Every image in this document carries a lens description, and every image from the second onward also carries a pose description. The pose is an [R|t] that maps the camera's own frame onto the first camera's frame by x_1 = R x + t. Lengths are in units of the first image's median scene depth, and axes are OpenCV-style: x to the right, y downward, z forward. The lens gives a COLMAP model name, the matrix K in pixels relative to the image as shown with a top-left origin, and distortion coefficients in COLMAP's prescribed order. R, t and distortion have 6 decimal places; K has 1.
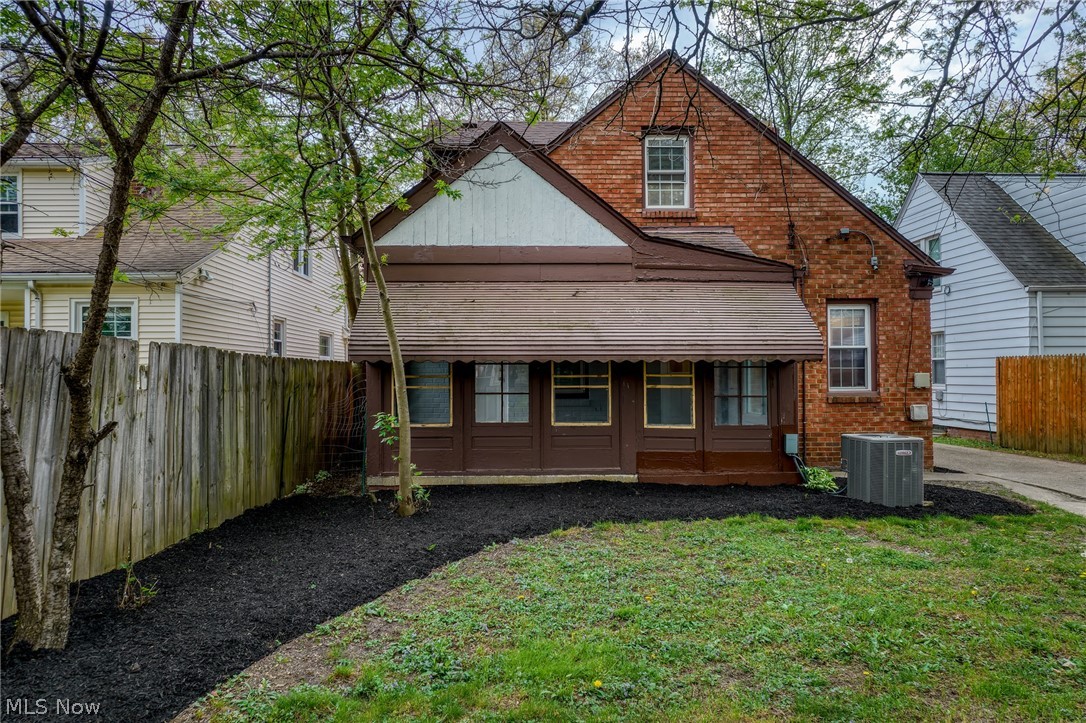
lens RADIAL K [[681.4, 0, 543.0], [0, 681.4, 366.2], [0, 0, 1]] dist [-0.008409, -0.001996]
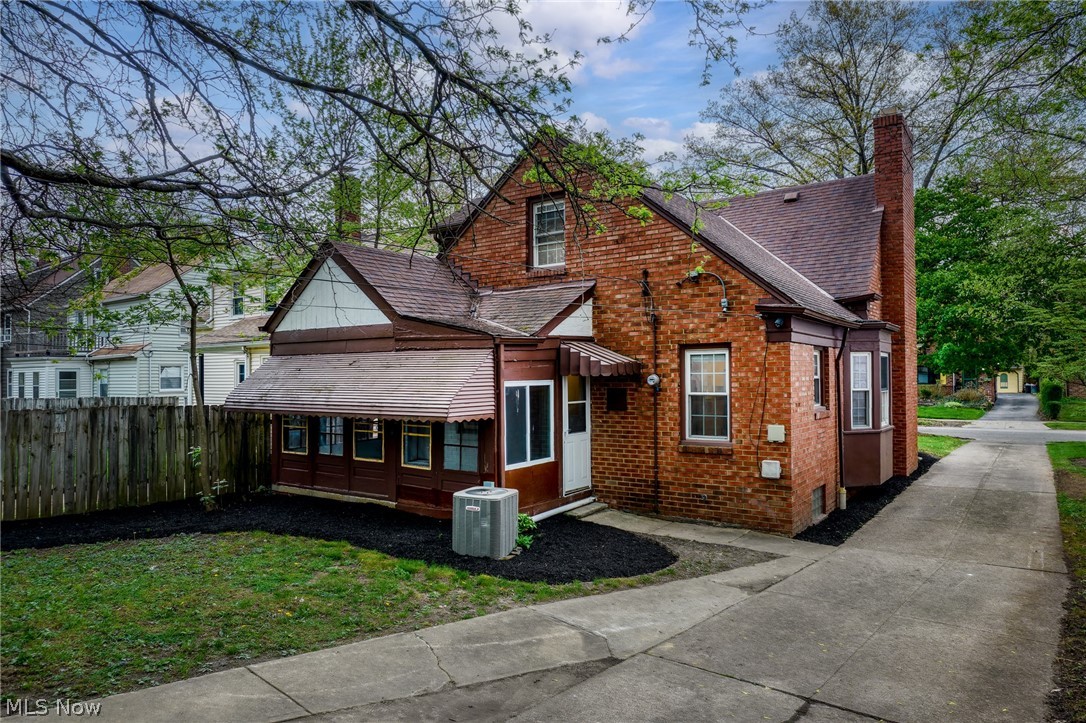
lens RADIAL K [[681.4, 0, 544.4], [0, 681.4, 359.3], [0, 0, 1]] dist [-0.008409, -0.001996]
pose [[0.807621, -0.014652, -0.589520, 0.836778], [0.009917, 0.999887, -0.011266, -0.069068], [0.589619, 0.003252, 0.807675, 0.097863]]
